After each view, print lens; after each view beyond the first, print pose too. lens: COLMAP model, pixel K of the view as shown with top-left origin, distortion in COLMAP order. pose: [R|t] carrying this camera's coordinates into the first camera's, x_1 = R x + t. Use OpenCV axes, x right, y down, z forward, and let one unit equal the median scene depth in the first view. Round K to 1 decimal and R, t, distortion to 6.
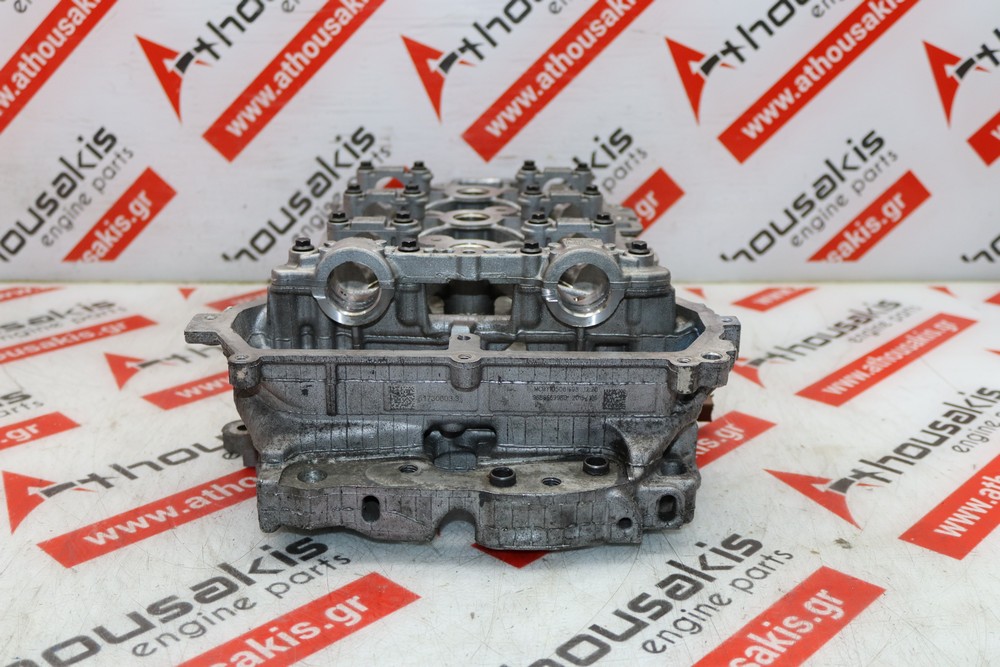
lens RADIAL K [[1231.2, 0, 496.0], [0, 1231.2, 329.0], [0, 0, 1]] dist [-0.047228, 0.000000]
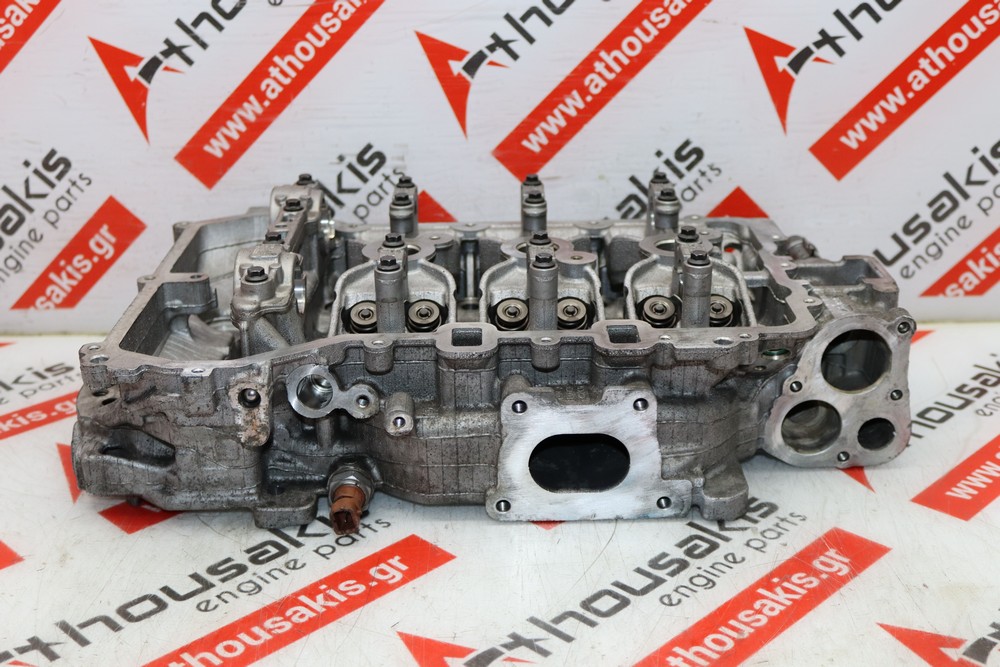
lens RADIAL K [[1395.2, 0, 492.9], [0, 1395.2, 342.0], [0, 0, 1]] dist [-0.017283, 0.000000]
pose [[0.999369, -0.011190, -0.033698, 0.002152], [0.012882, 0.998644, 0.050432, -0.080229], [0.033088, -0.050834, 0.998159, 0.075332]]
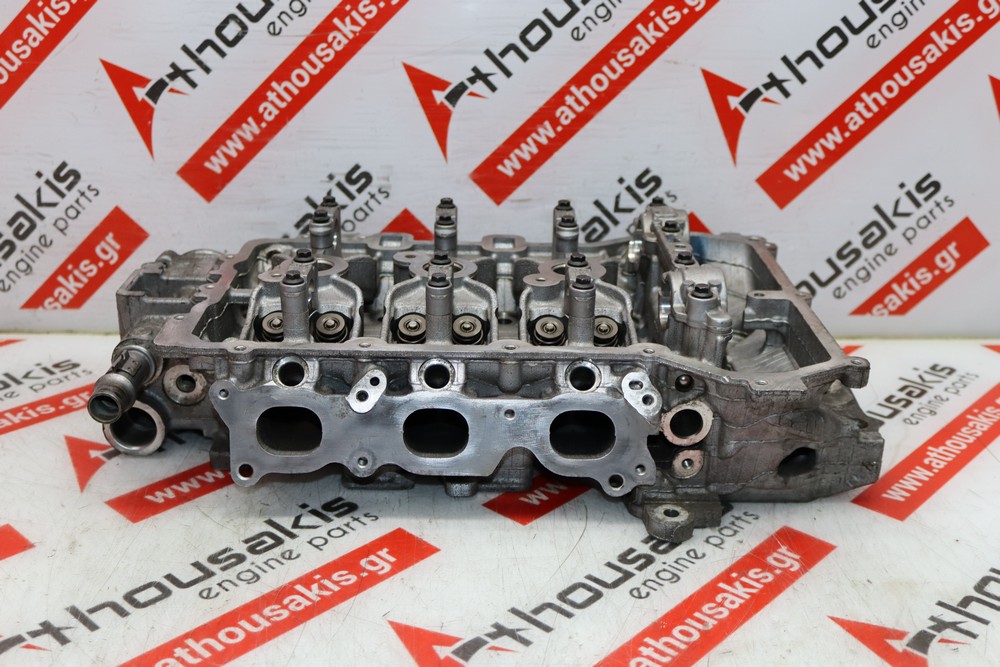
lens RADIAL K [[1231.2, 0, 498.3], [0, 1231.2, 341.0], [0, 0, 1]] dist [-0.047228, 0.000000]
pose [[0.999840, 0.009419, 0.015177, -0.020159], [-0.010155, 0.998739, 0.049158, -0.083136], [-0.014695, -0.049305, 0.998676, 0.107661]]
